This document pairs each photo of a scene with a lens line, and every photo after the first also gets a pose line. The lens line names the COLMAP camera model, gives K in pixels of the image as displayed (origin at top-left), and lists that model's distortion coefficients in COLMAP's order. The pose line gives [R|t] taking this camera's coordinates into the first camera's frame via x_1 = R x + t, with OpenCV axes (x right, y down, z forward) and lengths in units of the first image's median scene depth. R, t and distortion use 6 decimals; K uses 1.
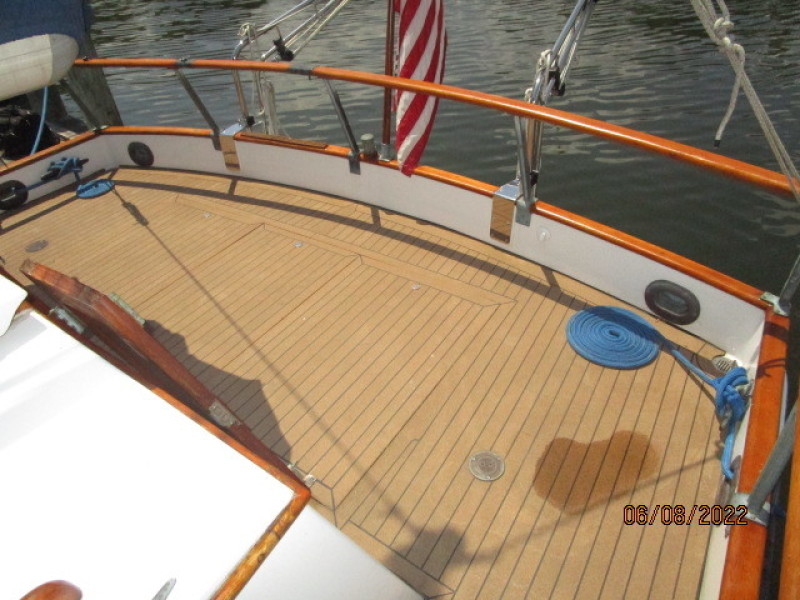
lens RADIAL K [[568.5, 0, 400.0], [0, 568.5, 300.0], [0, 0, 1]] dist [-0.020384, -0.003473]
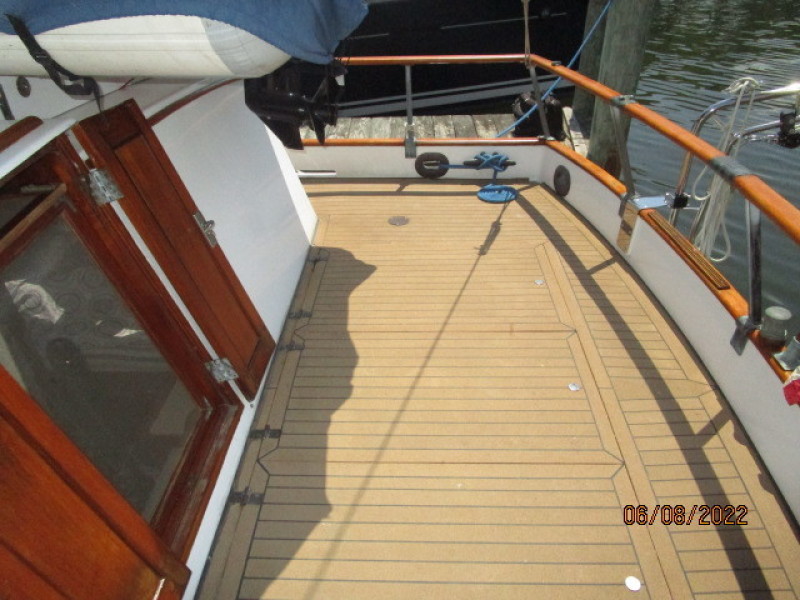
lens RADIAL K [[568.5, 0, 400.0], [0, 568.5, 300.0], [0, 0, 1]] dist [-0.020384, -0.003473]
pose [[0.528179, 0.525519, -0.666976, 0.106812], [-0.531187, 0.817296, 0.223310, -0.208737], [0.662470, 0.236341, 0.710828, 0.316901]]
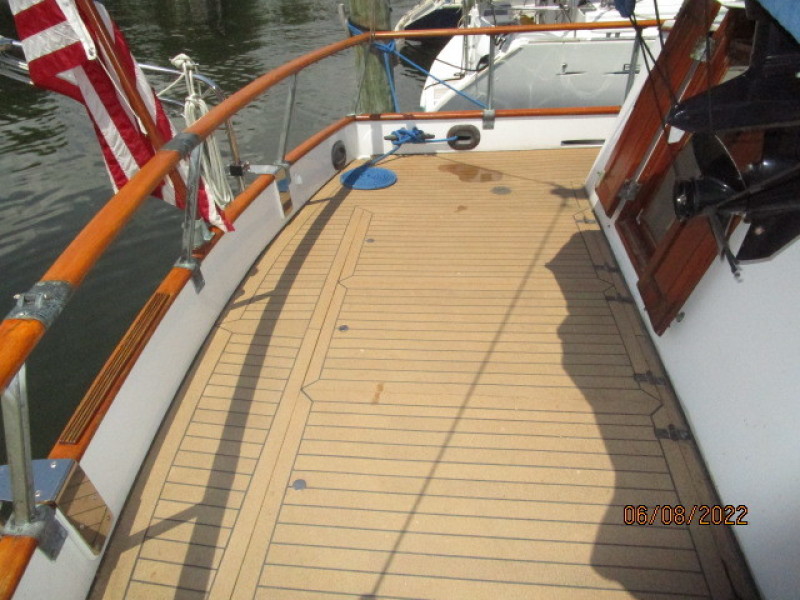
lens RADIAL K [[568.5, 0, 400.0], [0, 568.5, 300.0], [0, 0, 1]] dist [-0.020384, -0.003473]
pose [[-0.461463, -0.421309, 0.780737, -0.705358], [0.607904, 0.490797, 0.624156, -0.485862], [-0.646146, 0.762639, 0.029631, 0.832124]]
